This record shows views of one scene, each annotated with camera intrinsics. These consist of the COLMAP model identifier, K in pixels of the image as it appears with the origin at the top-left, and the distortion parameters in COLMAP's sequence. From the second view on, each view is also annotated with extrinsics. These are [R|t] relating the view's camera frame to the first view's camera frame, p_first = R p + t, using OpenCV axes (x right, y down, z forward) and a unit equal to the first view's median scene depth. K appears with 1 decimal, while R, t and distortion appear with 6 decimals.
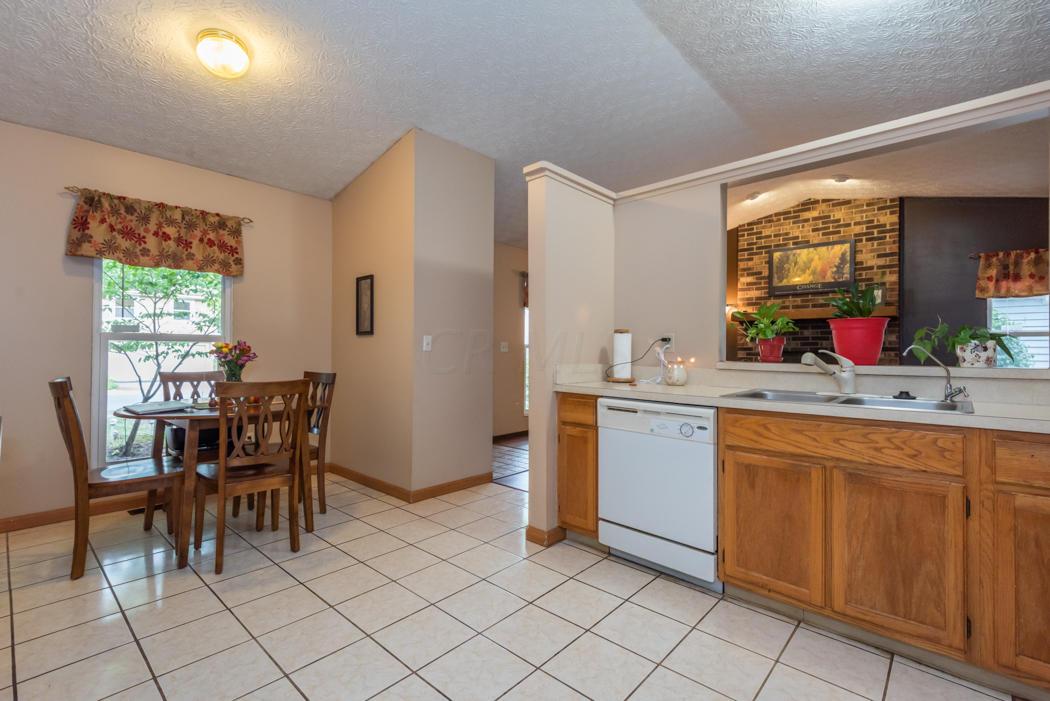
lens RADIAL K [[469.5, 0, 525.0], [0, 469.5, 350.5], [0, 0, 1]] dist [0.036317, -0.027978]
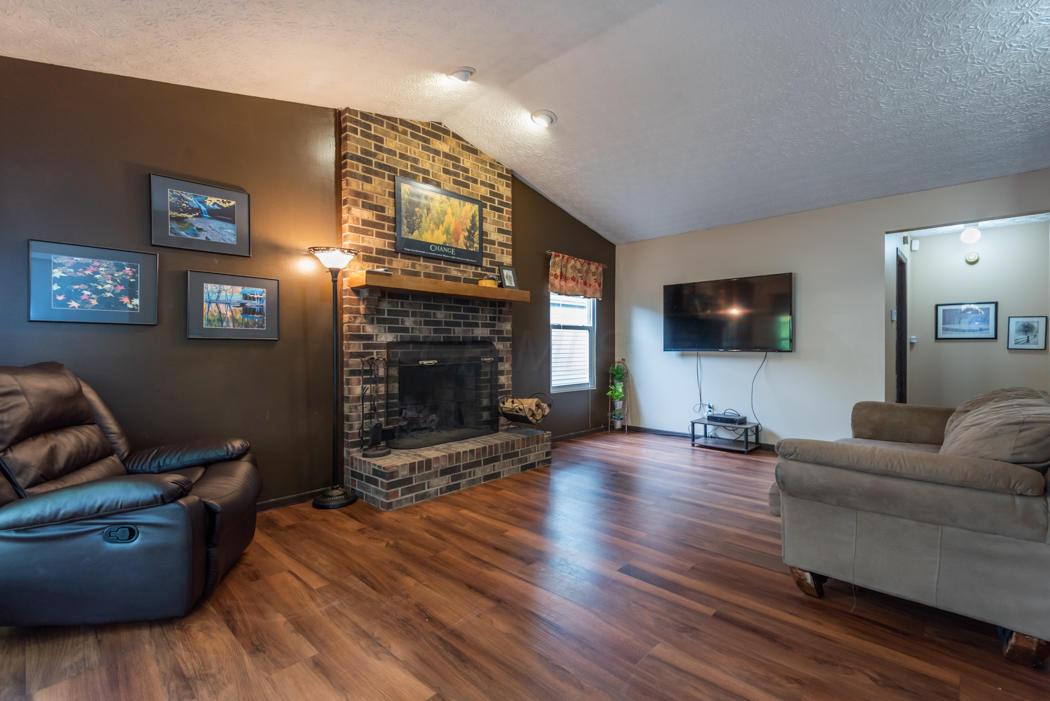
lens RADIAL K [[469.5, 0, 525.0], [0, 469.5, 350.5], [0, 0, 1]] dist [0.036317, -0.027978]
pose [[0.011380, -0.019009, 0.999755, -0.111152], [-0.002418, 0.999816, 0.019038, 0.001639], [-0.999932, -0.002634, 0.011332, 0.955716]]
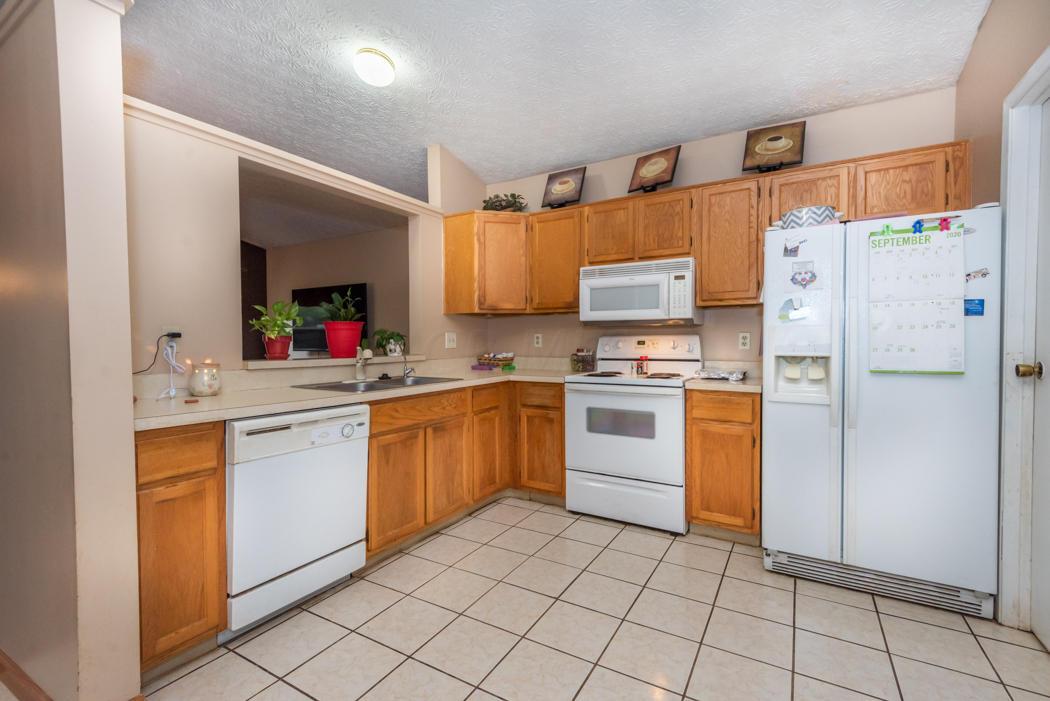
lens RADIAL K [[469.5, 0, 525.0], [0, 469.5, 350.5], [0, 0, 1]] dist [0.036317, -0.027978]
pose [[-0.208380, -0.027907, 0.977650, -0.283791], [0.000858, 0.999587, 0.028716, -0.011105], [-0.978048, 0.006823, -0.208270, 0.342079]]
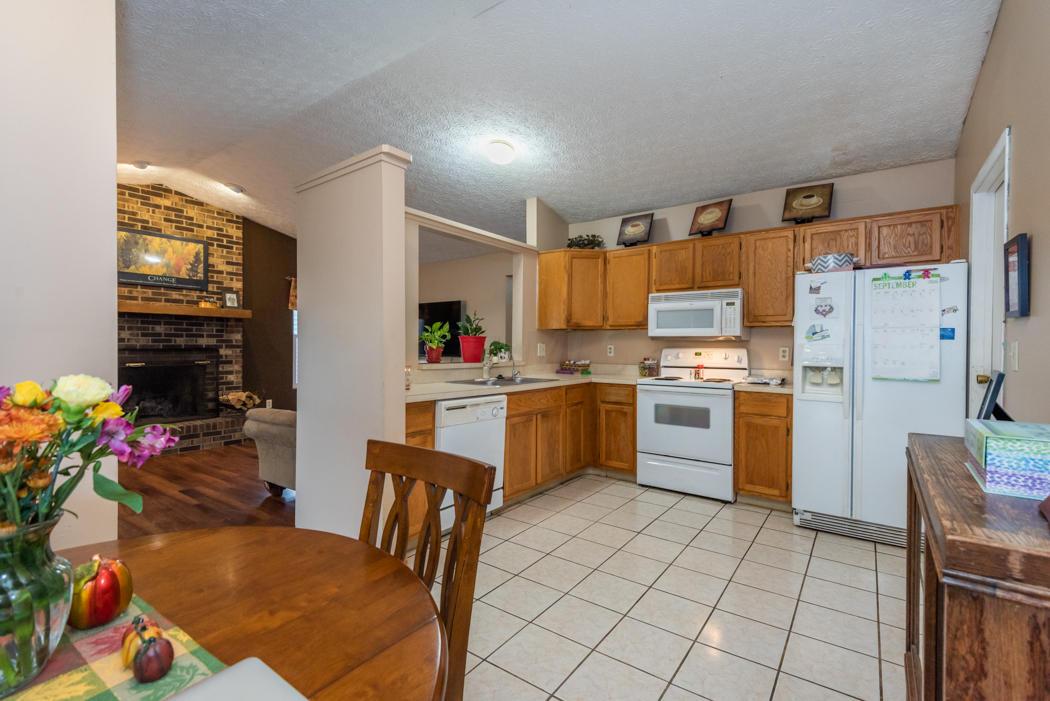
lens RADIAL K [[469.5, 0, 525.0], [0, 469.5, 350.5], [0, 0, 1]] dist [0.036317, -0.027978]
pose [[-0.114624, -0.016209, 0.993277, -0.451937], [-0.010689, 0.999829, 0.015083, -0.018030], [-0.993351, -0.008888, -0.114778, 0.437870]]
